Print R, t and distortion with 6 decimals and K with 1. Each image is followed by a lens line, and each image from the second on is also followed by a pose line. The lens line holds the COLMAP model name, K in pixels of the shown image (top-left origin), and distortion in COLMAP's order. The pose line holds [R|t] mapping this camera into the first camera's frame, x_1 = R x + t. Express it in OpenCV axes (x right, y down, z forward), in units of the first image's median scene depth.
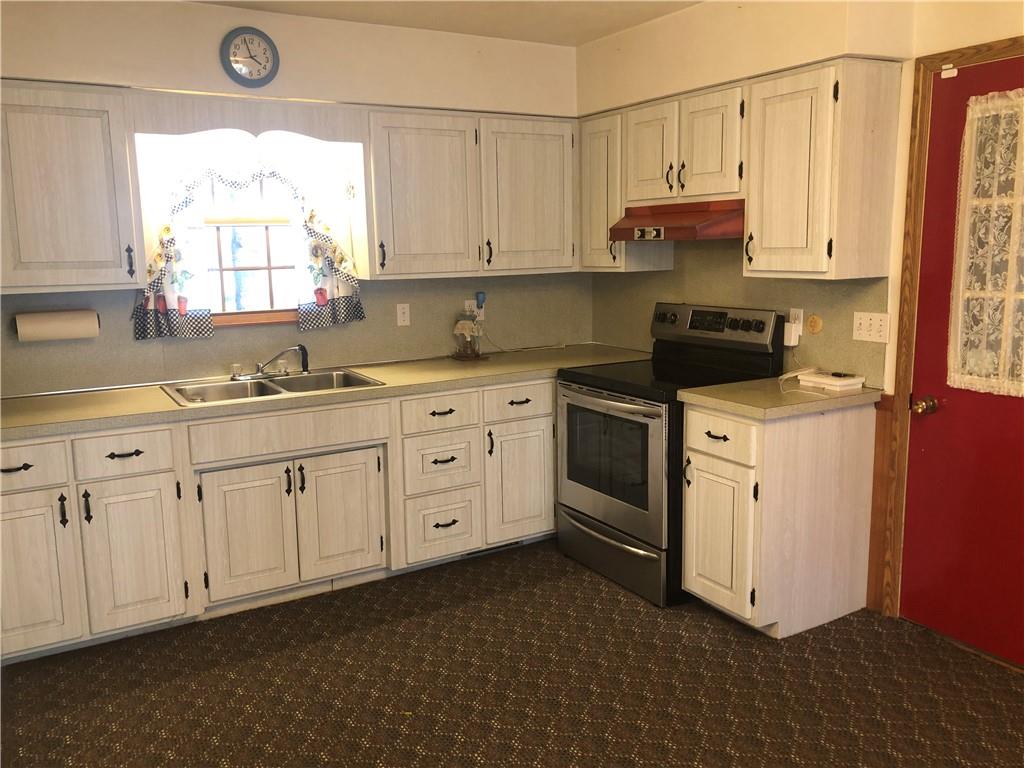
lens RADIAL K [[832.1, 0, 516.2], [0, 832.1, 384.0], [0, 0, 1]] dist [0.015605, -0.053917]
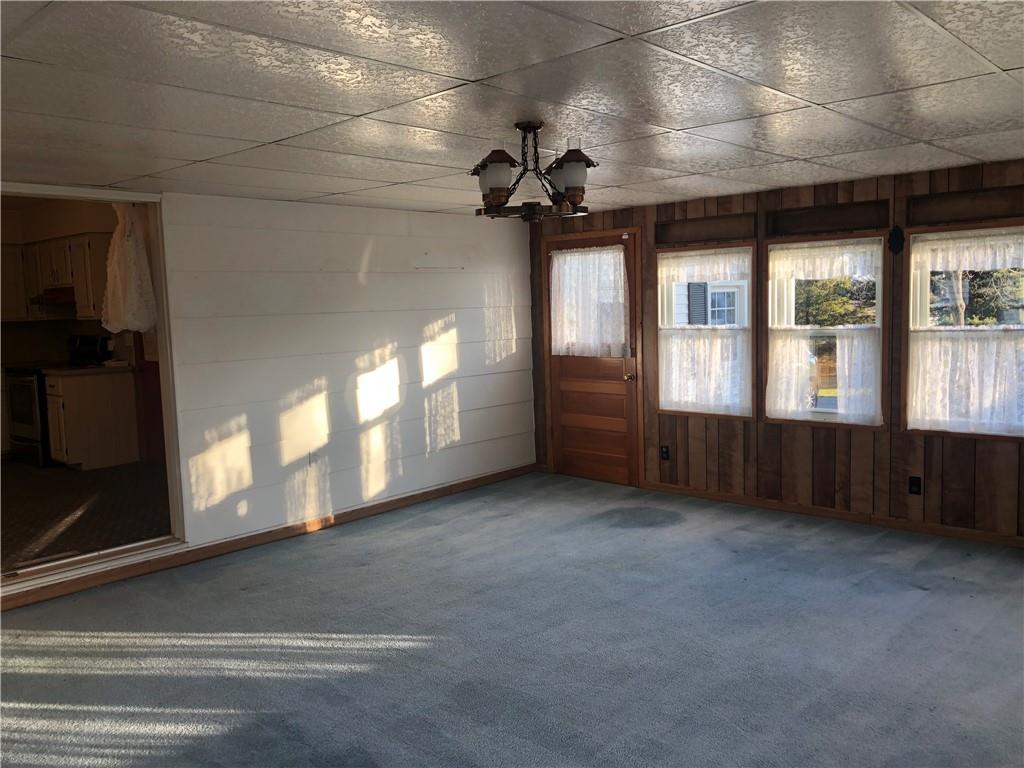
lens RADIAL K [[832.1, 0, 512.9], [0, 832.1, 382.2], [0, 0, 1]] dist [0.015605, -0.053917]
pose [[0.956410, -0.037193, 0.289648, 0.673754], [0.059398, 0.995899, -0.068249, 0.242187], [-0.285921, 0.082479, 0.954697, -1.360391]]
